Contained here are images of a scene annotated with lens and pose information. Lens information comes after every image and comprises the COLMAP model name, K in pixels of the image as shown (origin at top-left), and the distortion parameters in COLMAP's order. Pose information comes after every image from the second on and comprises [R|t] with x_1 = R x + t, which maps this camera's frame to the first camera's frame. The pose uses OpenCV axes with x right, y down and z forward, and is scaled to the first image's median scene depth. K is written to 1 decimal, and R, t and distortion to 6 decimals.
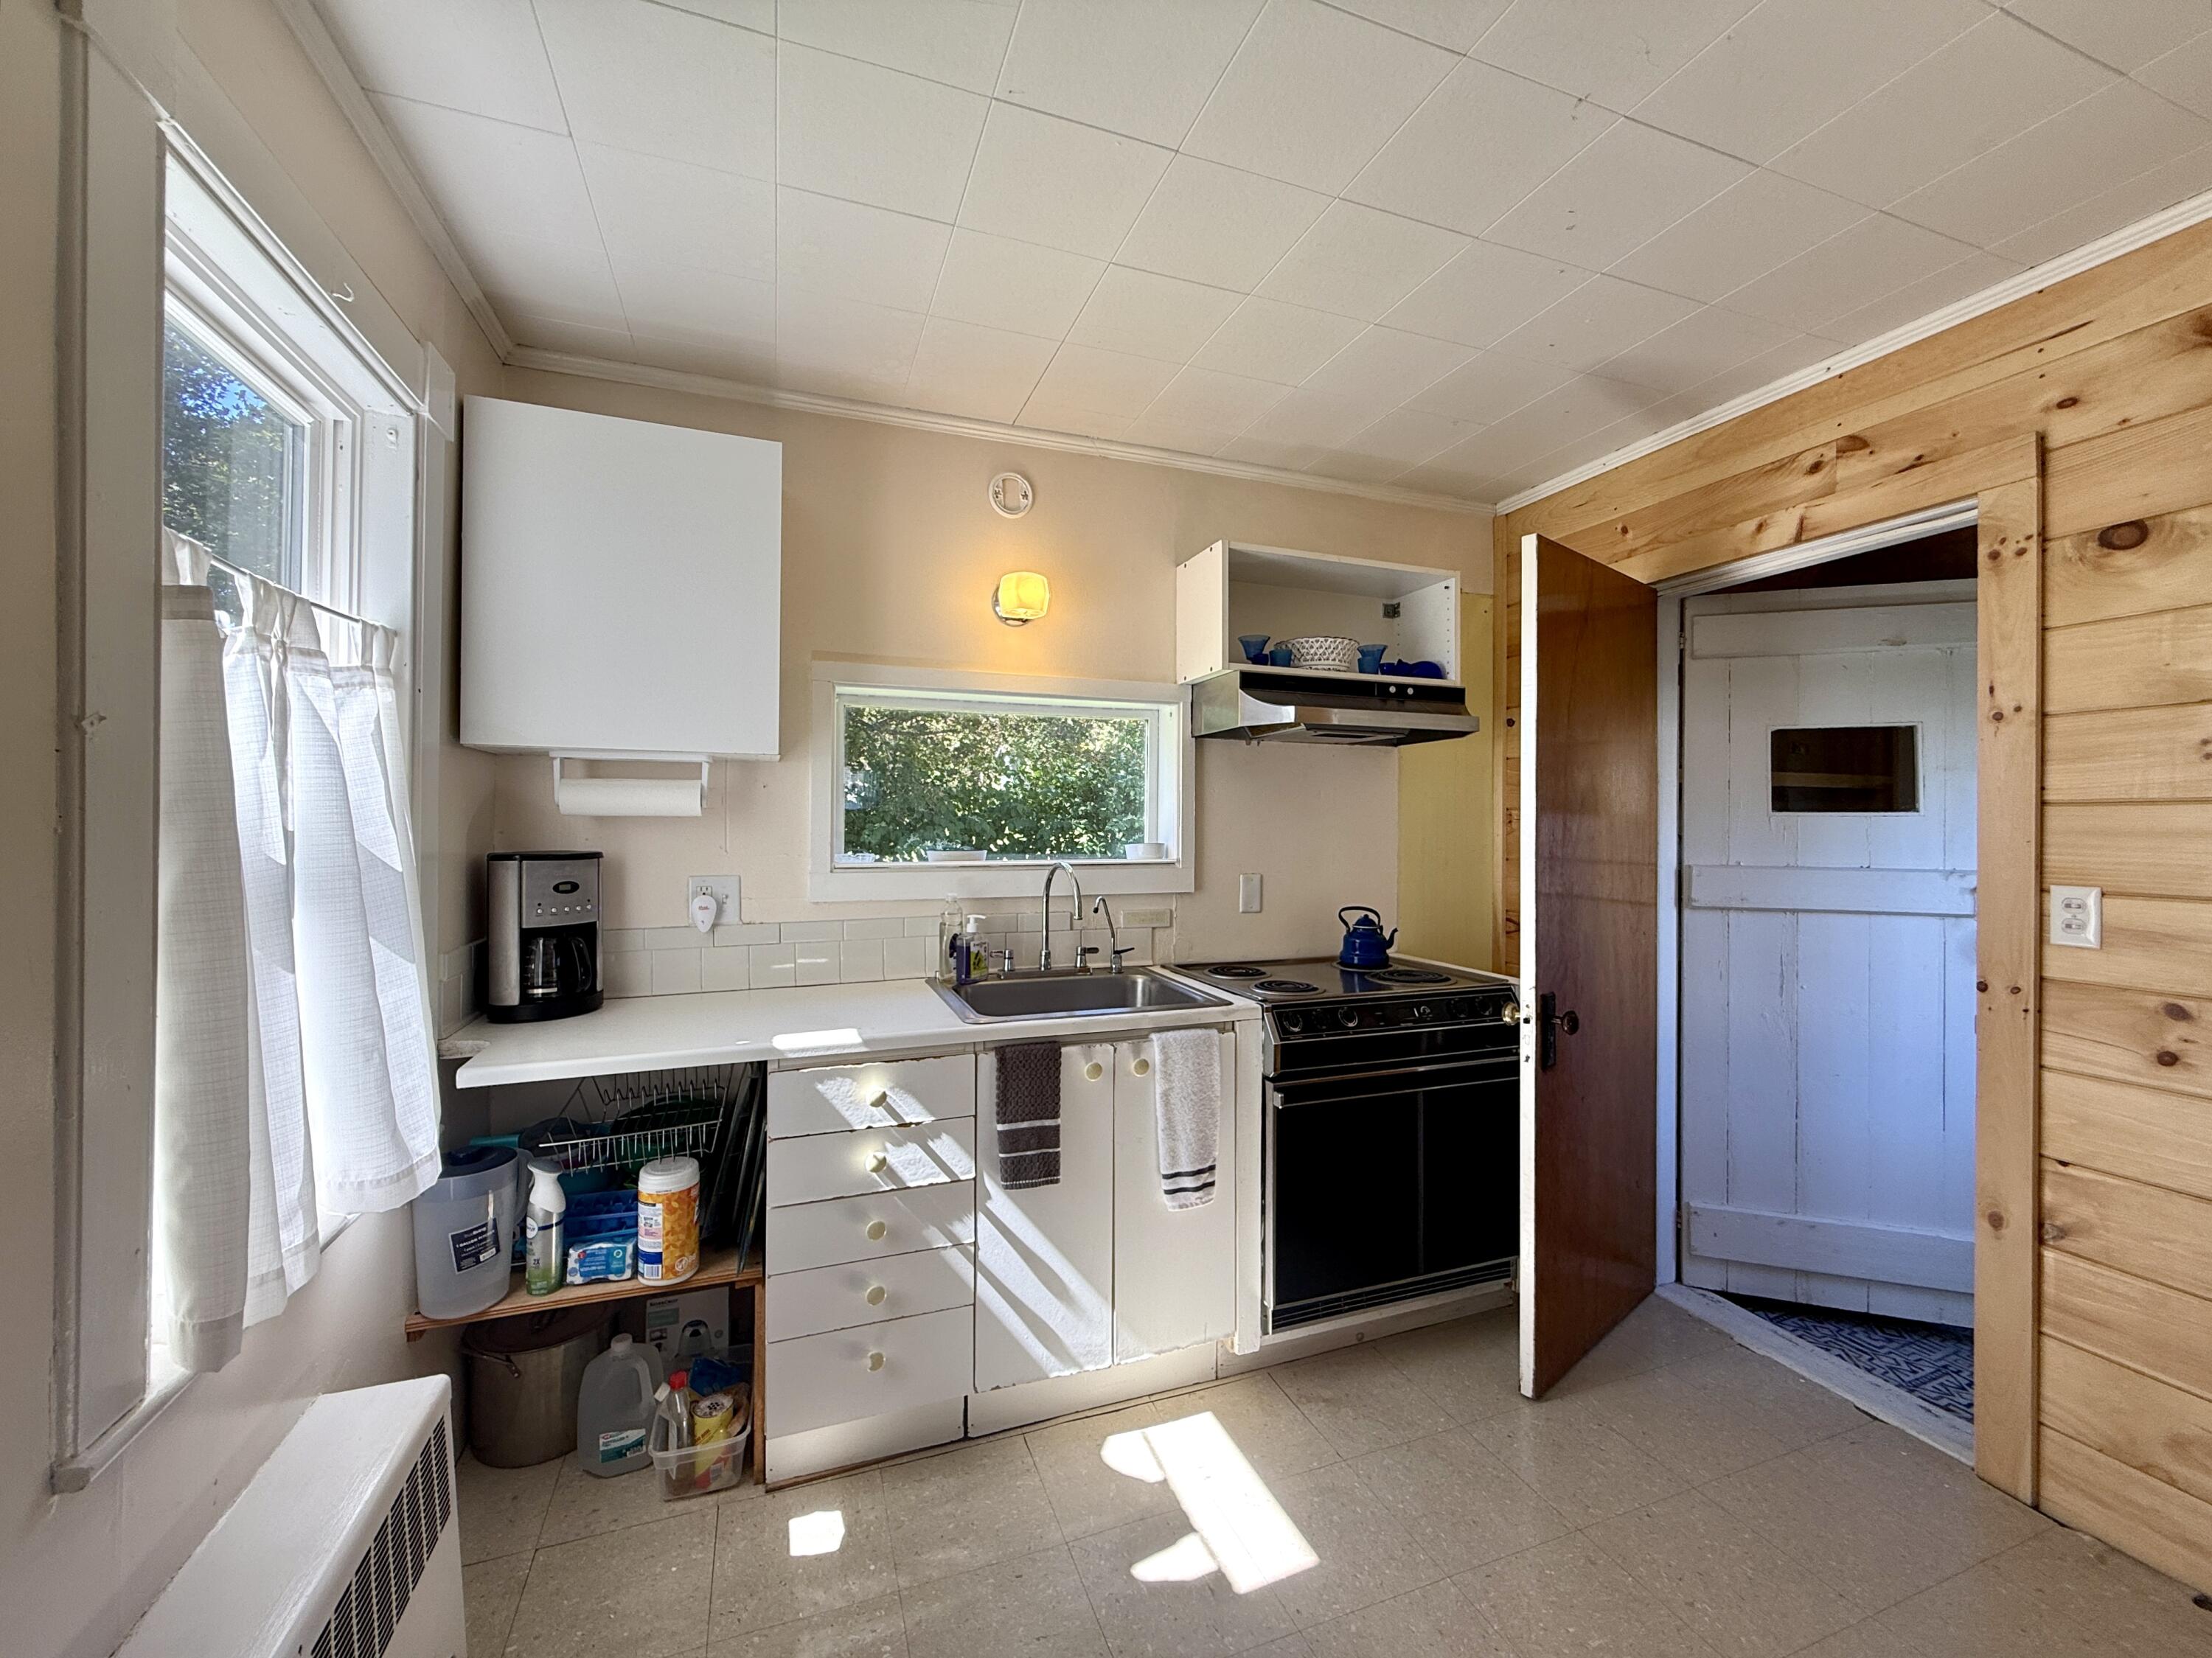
lens RADIAL K [[898.5, 0, 1128.5], [0, 898.5, 822.4], [0, 0, 1]] dist [-0.002361, 0.000777]
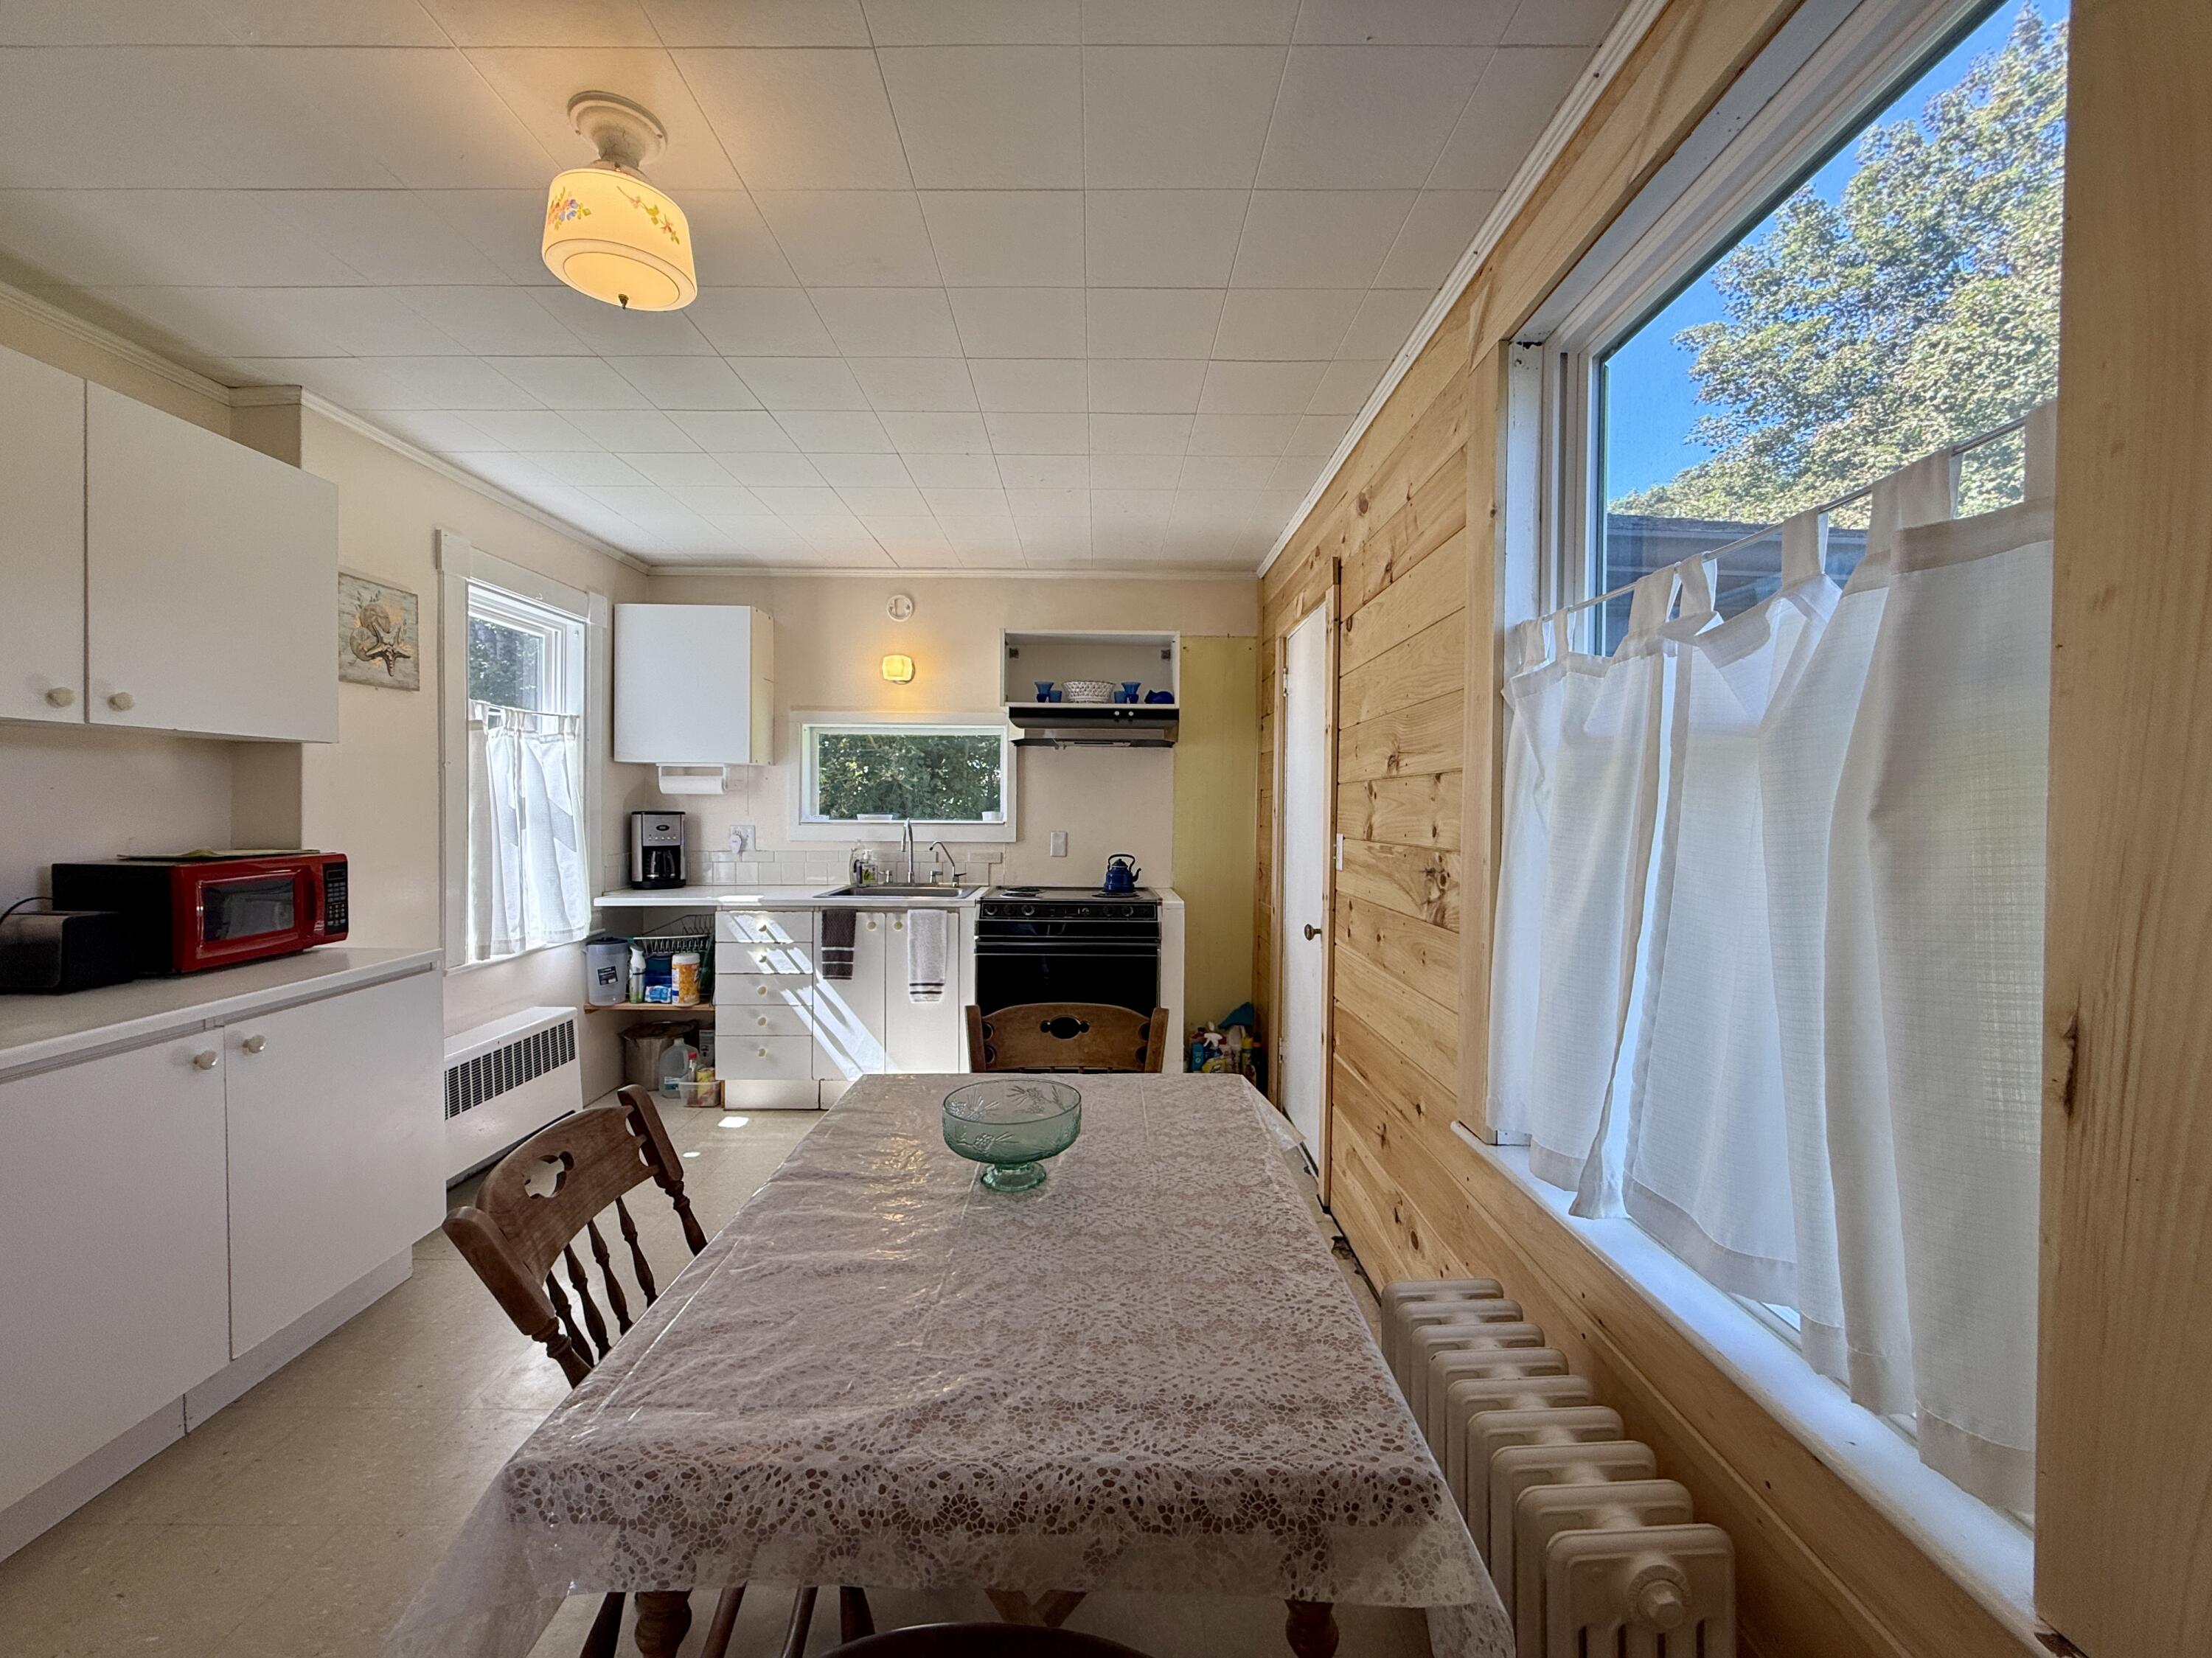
lens RADIAL K [[898.5, 0, 1127.1], [0, 898.5, 825.1], [0, 0, 1]] dist [-0.002361, 0.000777]
pose [[0.943060, 0.010204, -0.332466, 1.114171], [-0.004367, 0.999823, 0.018299, 0.022879], [0.332593, -0.015805, 0.942938, -0.632577]]
